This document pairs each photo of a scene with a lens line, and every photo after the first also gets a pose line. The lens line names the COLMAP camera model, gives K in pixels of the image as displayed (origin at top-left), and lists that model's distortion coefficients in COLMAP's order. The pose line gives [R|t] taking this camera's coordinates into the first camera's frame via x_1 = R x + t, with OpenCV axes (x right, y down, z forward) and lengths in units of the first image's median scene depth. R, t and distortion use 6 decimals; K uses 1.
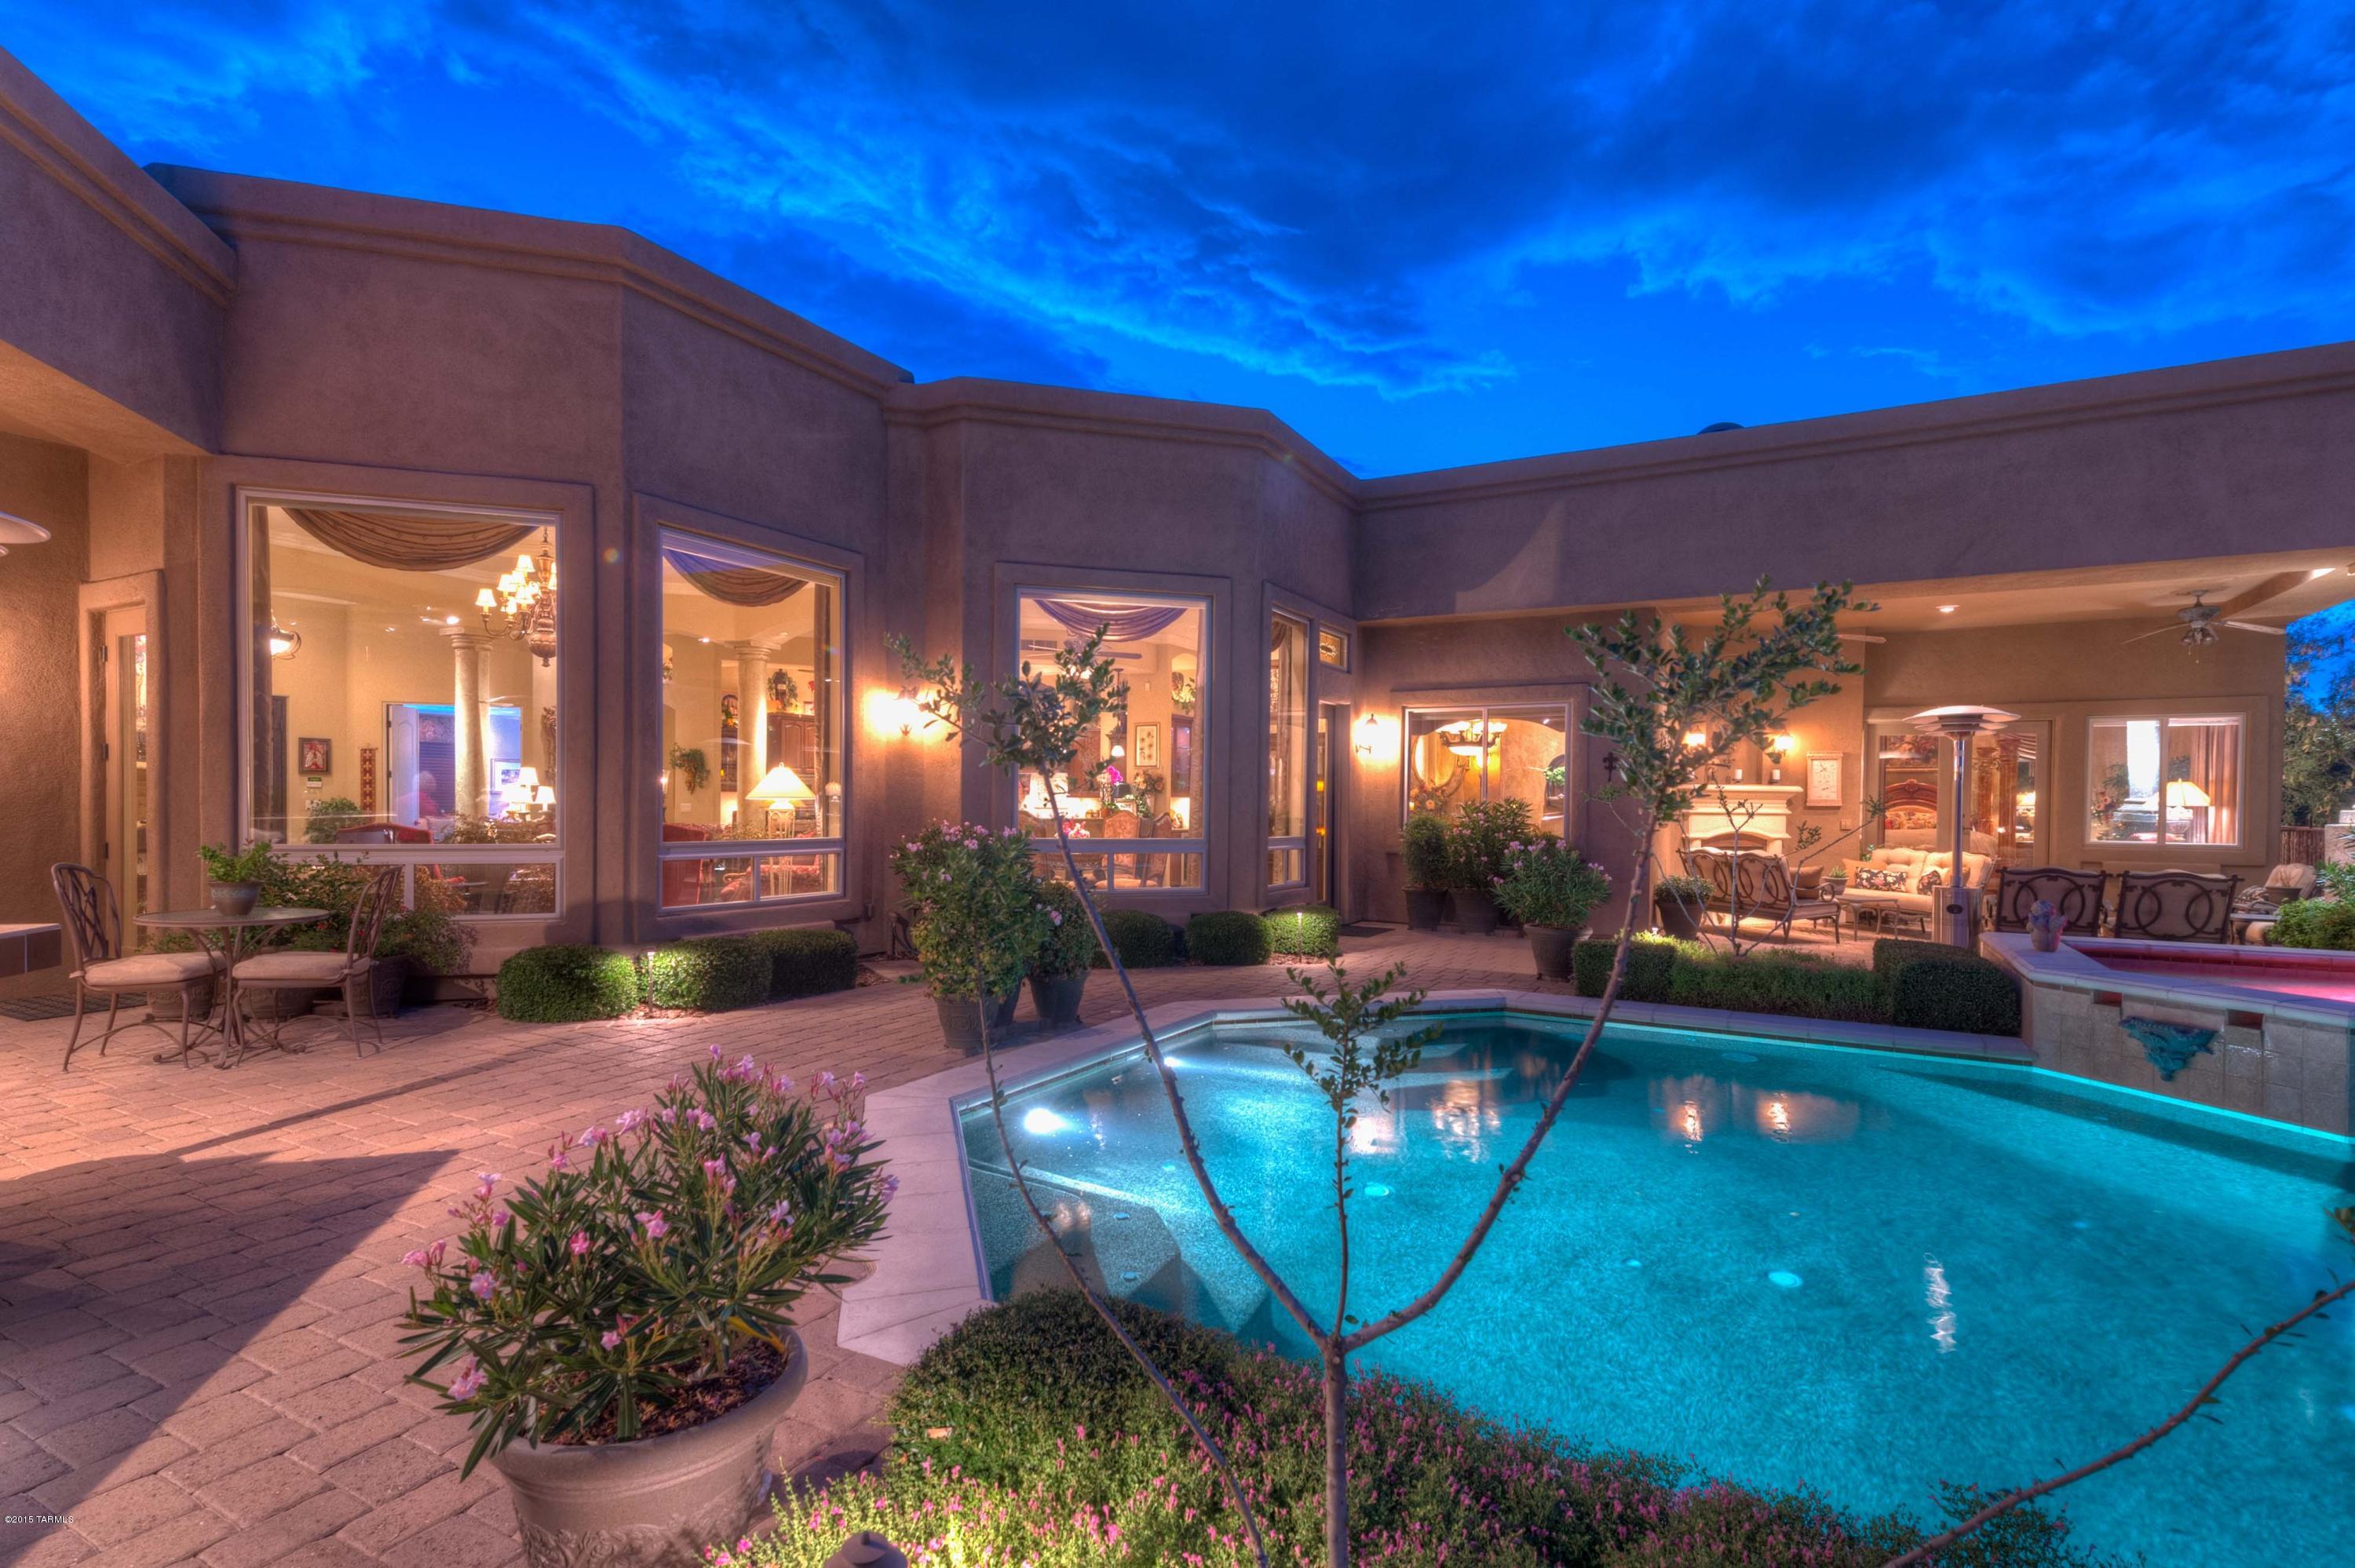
lens RADIAL K [[1091.4, 0, 1177.5], [0, 1091.4, 784.0], [0, 0, 1]] dist [0.019731, 0.000025]
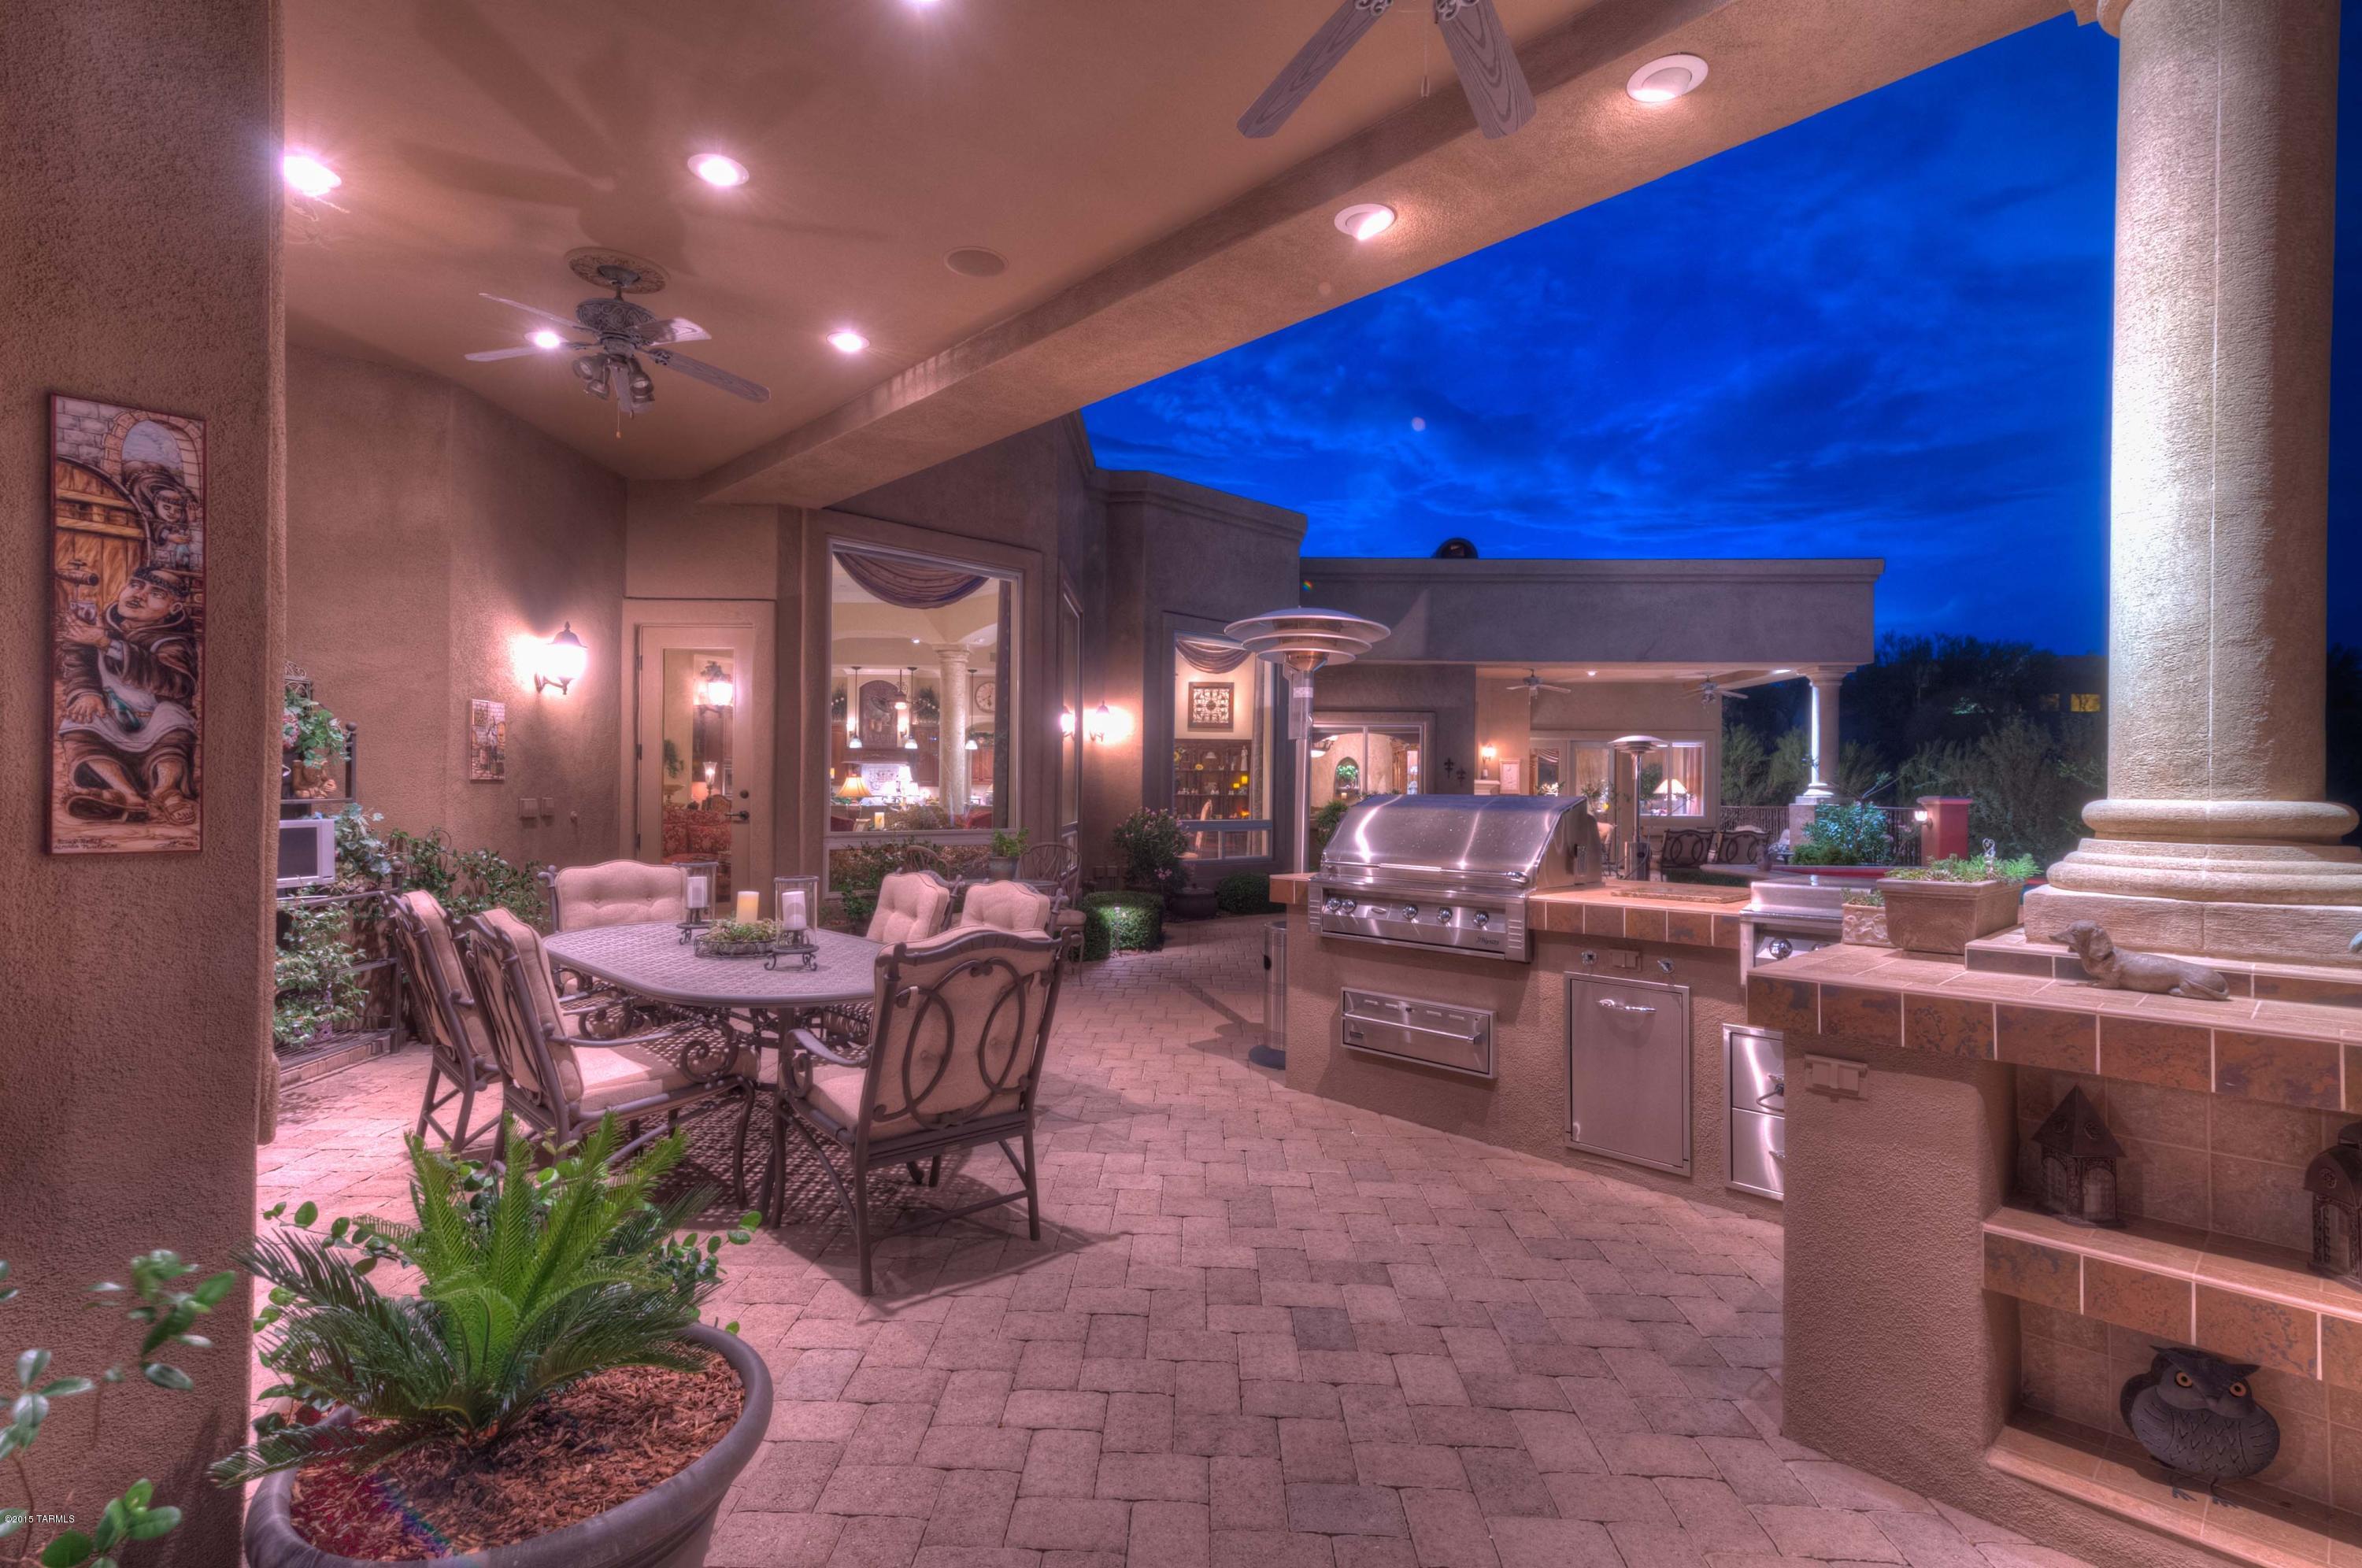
lens RADIAL K [[1094.7, 0, 1181.0], [0, 1094.7, 784.0], [0, 0, 1]] dist [0.019731, 0.000025]
pose [[0.882159, 0.004346, 0.470931, -0.758762], [-0.009590, 0.999916, 0.008738, -0.003691], [-0.470853, -0.012224, 0.882127, -0.191726]]
